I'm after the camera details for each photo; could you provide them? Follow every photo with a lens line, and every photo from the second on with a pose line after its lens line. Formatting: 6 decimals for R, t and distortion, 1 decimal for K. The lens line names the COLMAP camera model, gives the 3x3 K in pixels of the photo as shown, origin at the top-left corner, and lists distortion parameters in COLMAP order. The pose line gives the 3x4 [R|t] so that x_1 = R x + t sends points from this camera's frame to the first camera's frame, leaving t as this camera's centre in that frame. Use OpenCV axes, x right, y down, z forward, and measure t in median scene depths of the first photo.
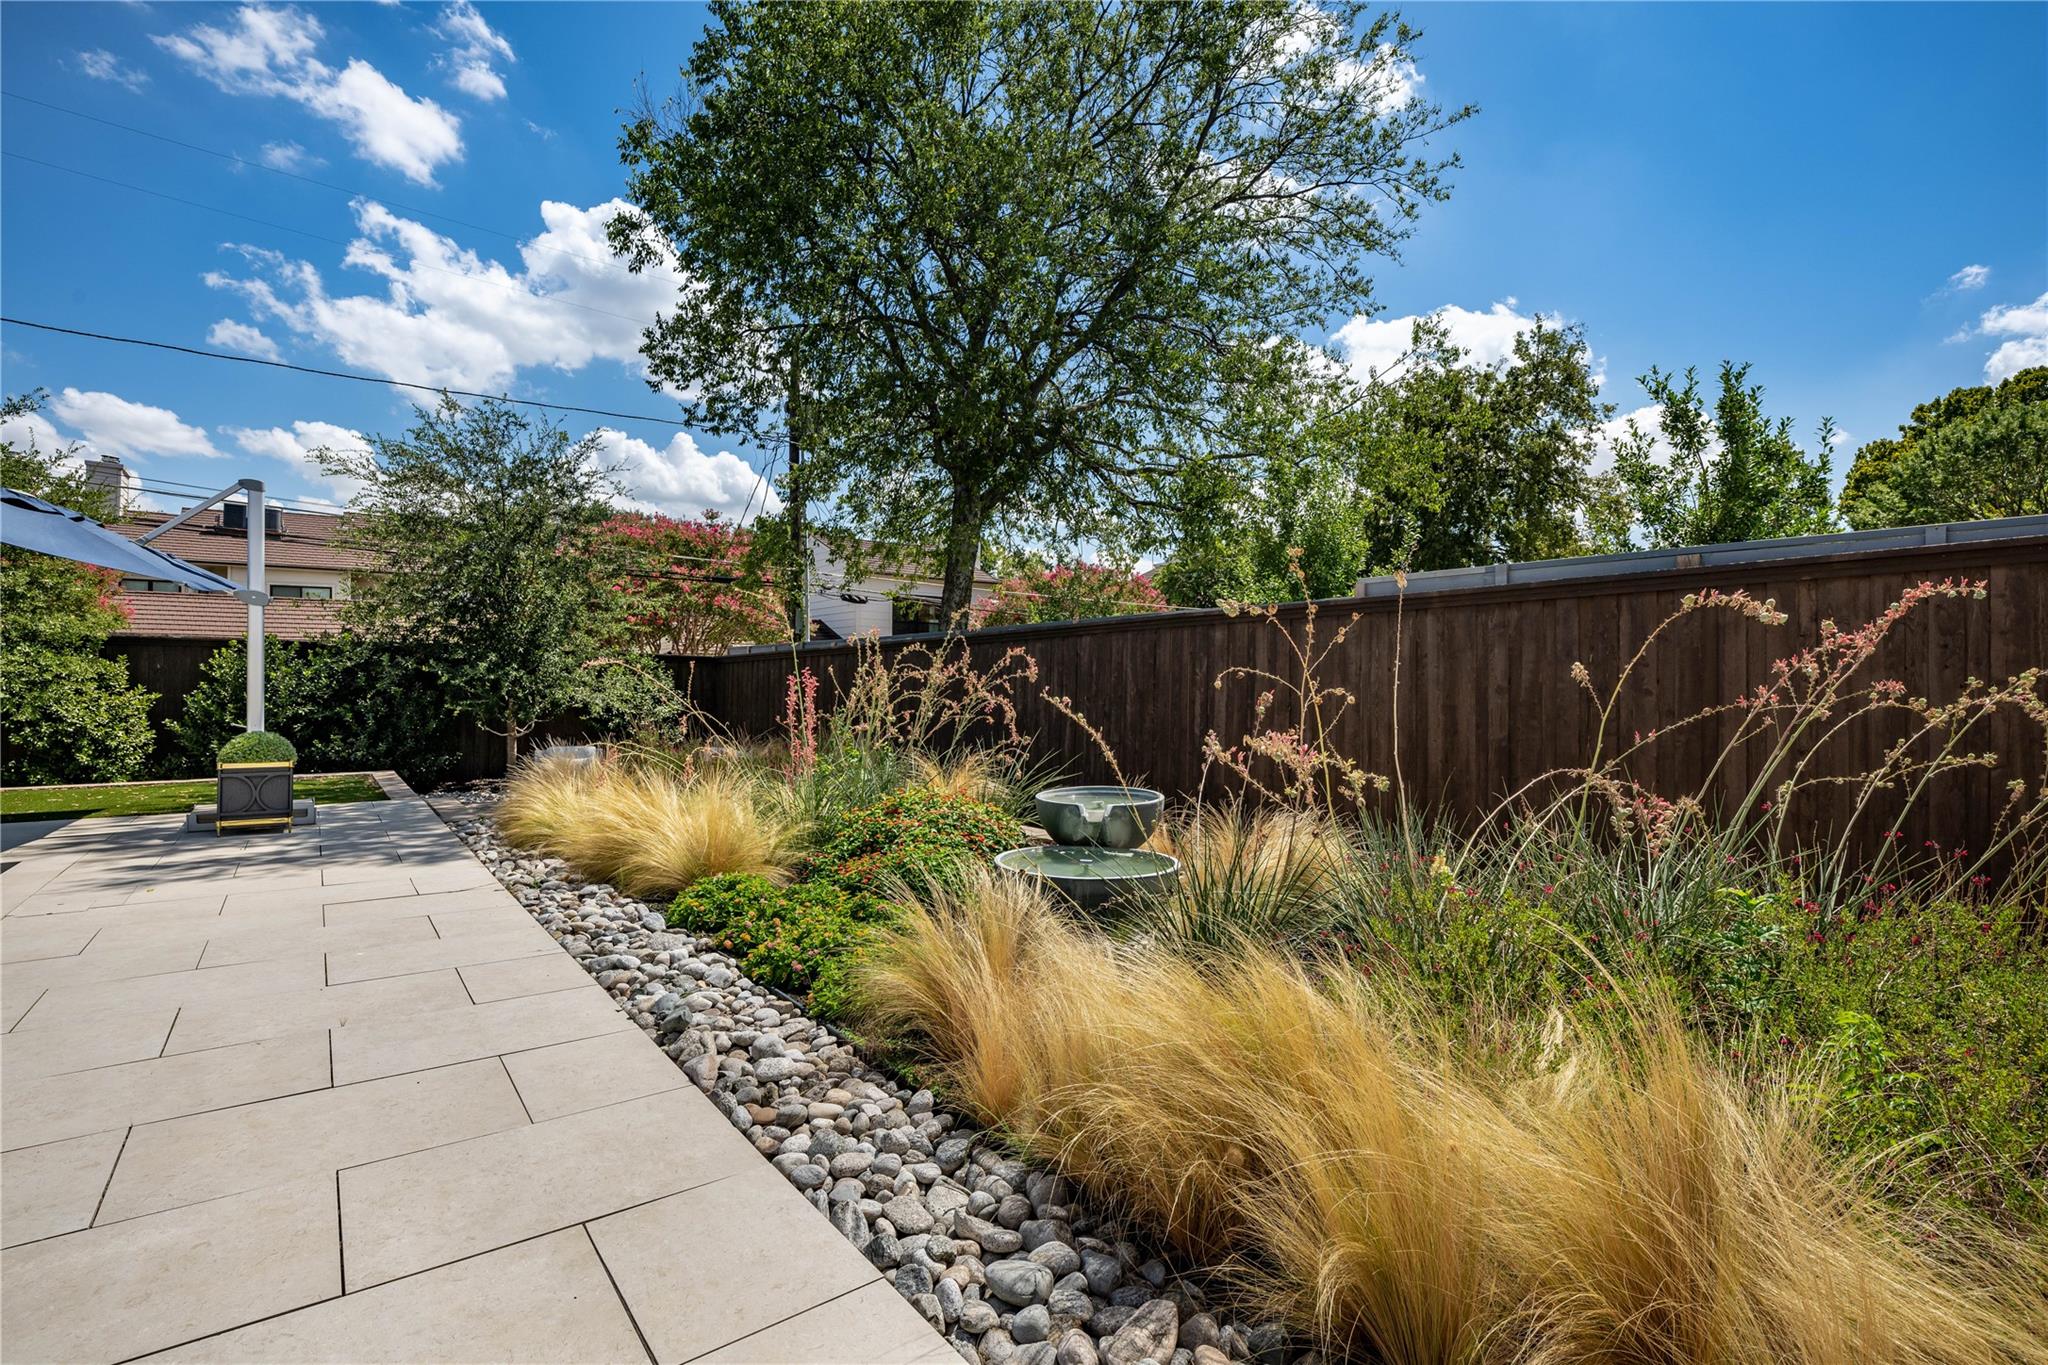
lens RADIAL K [[954.2, 0, 980.5], [0, 954.2, 715.3], [0, 0, 1]] dist [-0.004225, -0.000194]
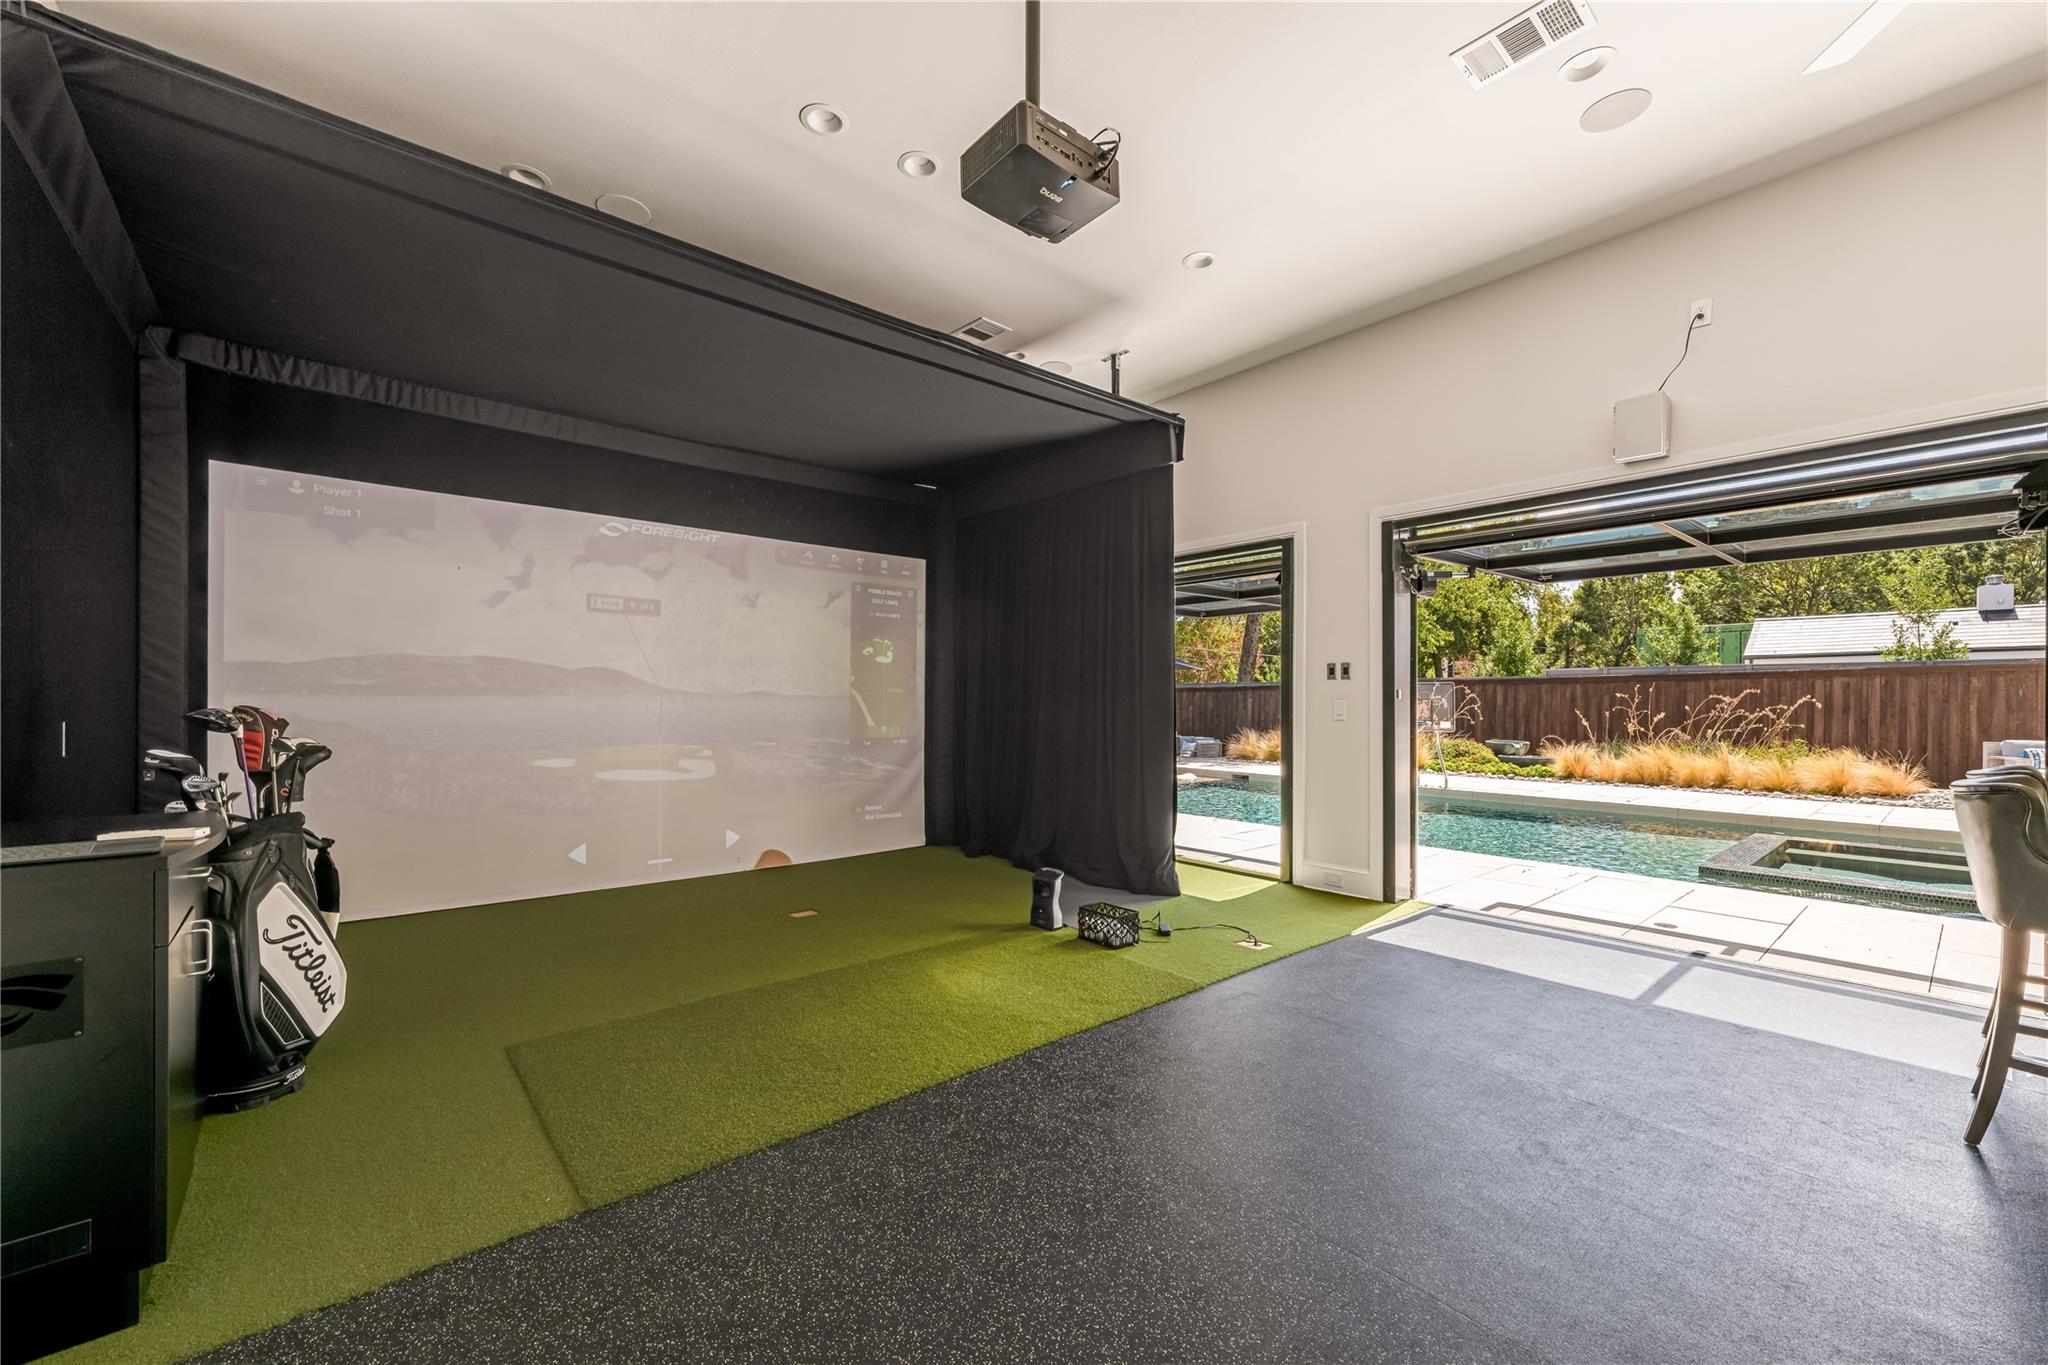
lens RADIAL K [[805.5, 0, 1031.9], [0, 805.5, 716.0], [0, 0, 1]] dist [0.003432, 0.000277]
pose [[0.997890, 0.001086, 0.064920, -0.642740], [0.000054, 0.999846, -0.017557, 0.015922], [-0.064929, 0.017524, 0.997736, -0.632593]]
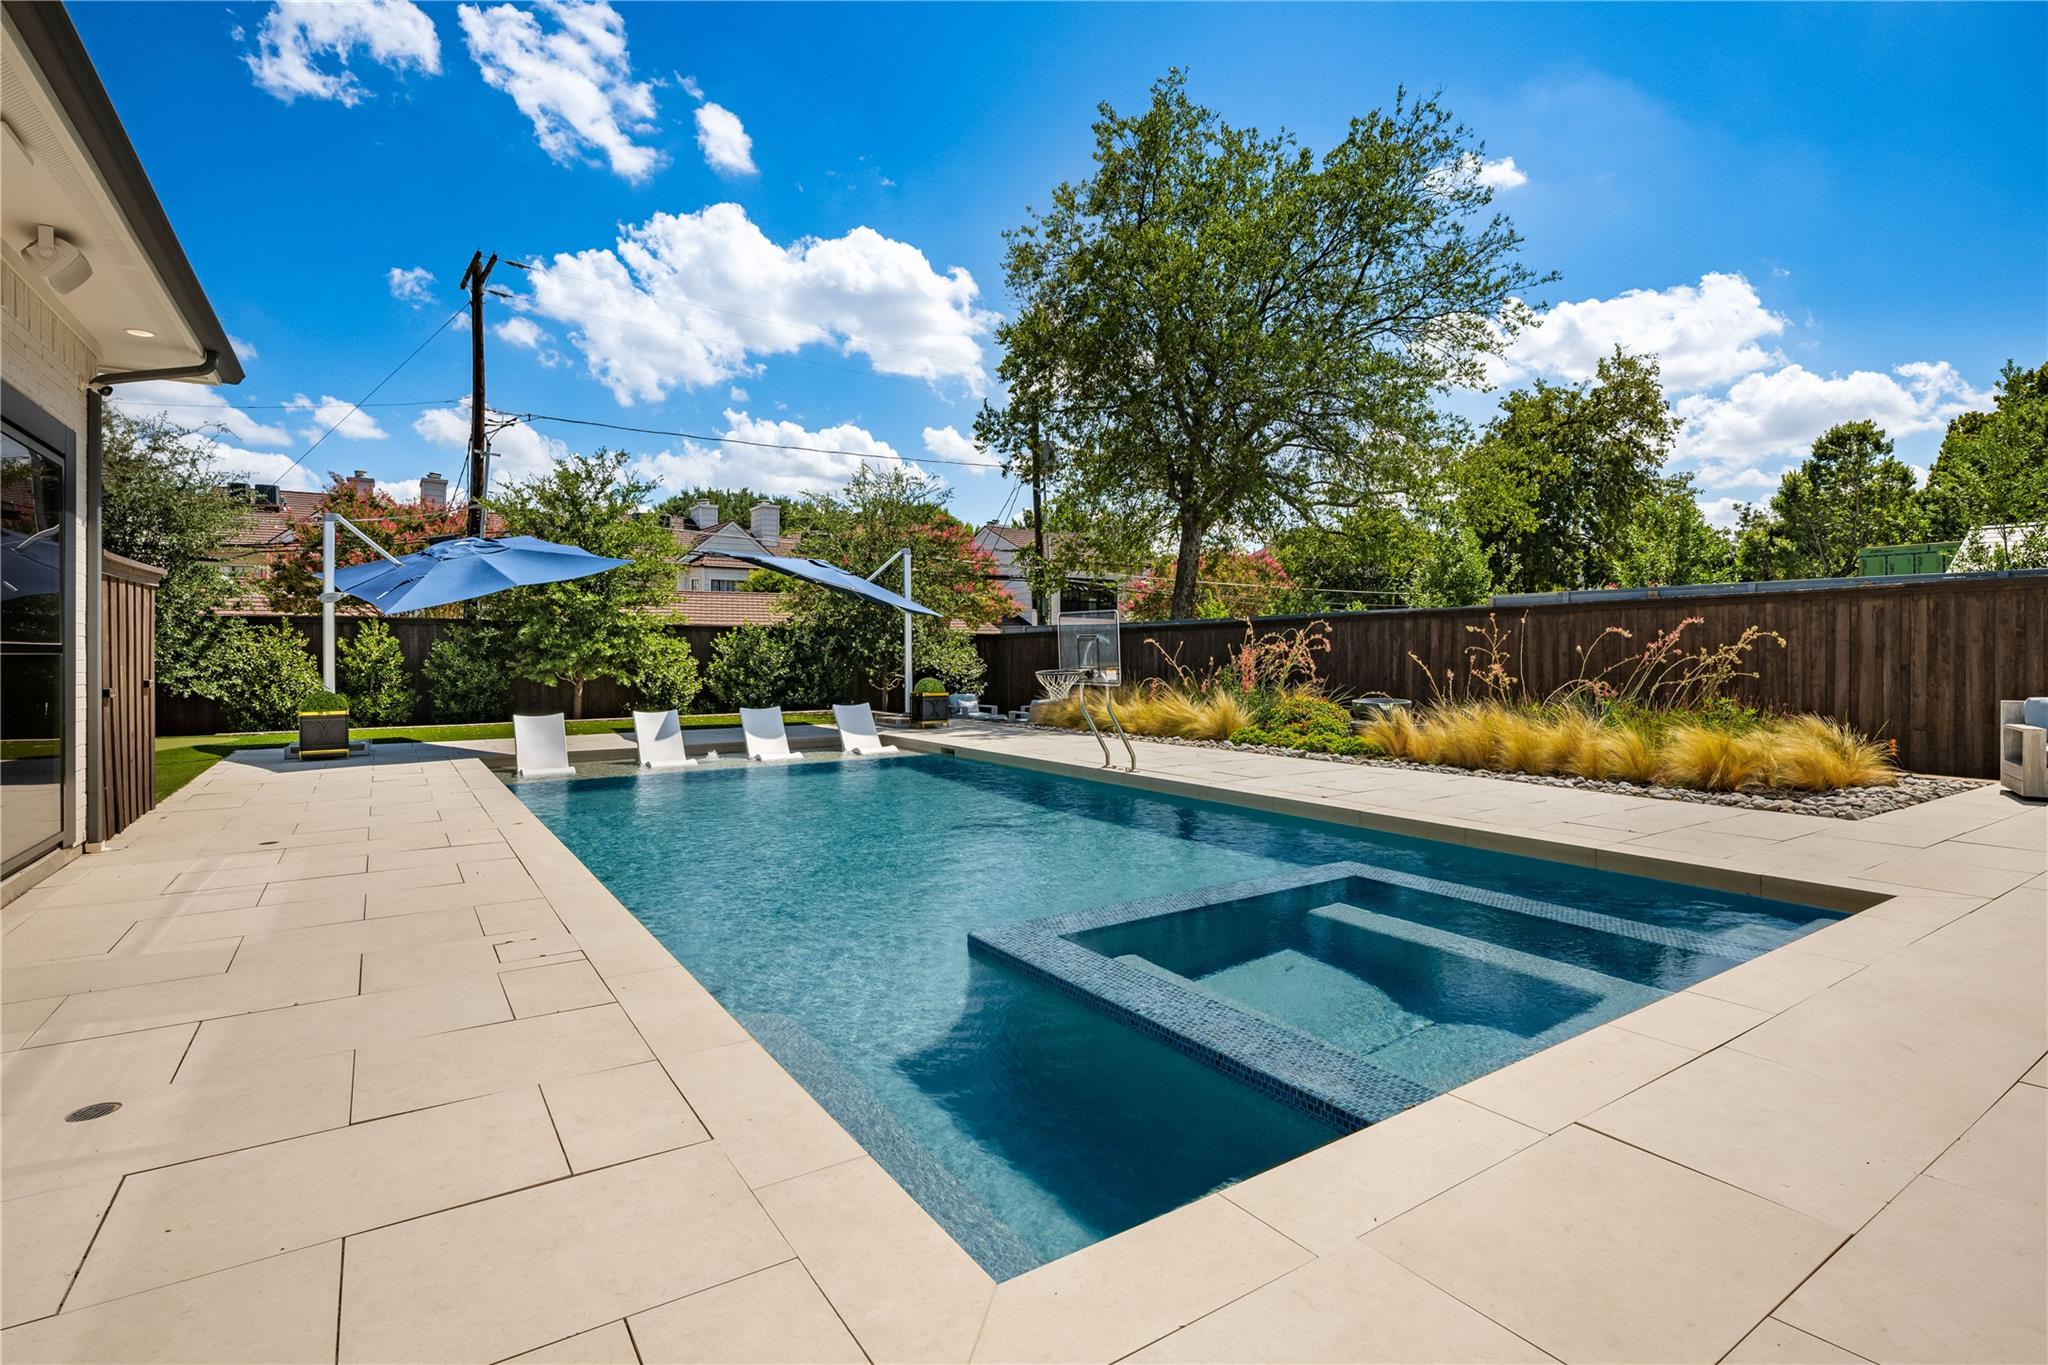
lens RADIAL K [[954.2, 0, 1009.3], [0, 954.2, 697.4], [0, 0, 1]] dist [-0.004225, -0.000194]
pose [[0.998582, -0.002413, -0.053172, -0.239474], [0.003136, 0.999904, 0.013517, 0.015933], [0.053135, -0.013664, 0.998494, -0.497245]]
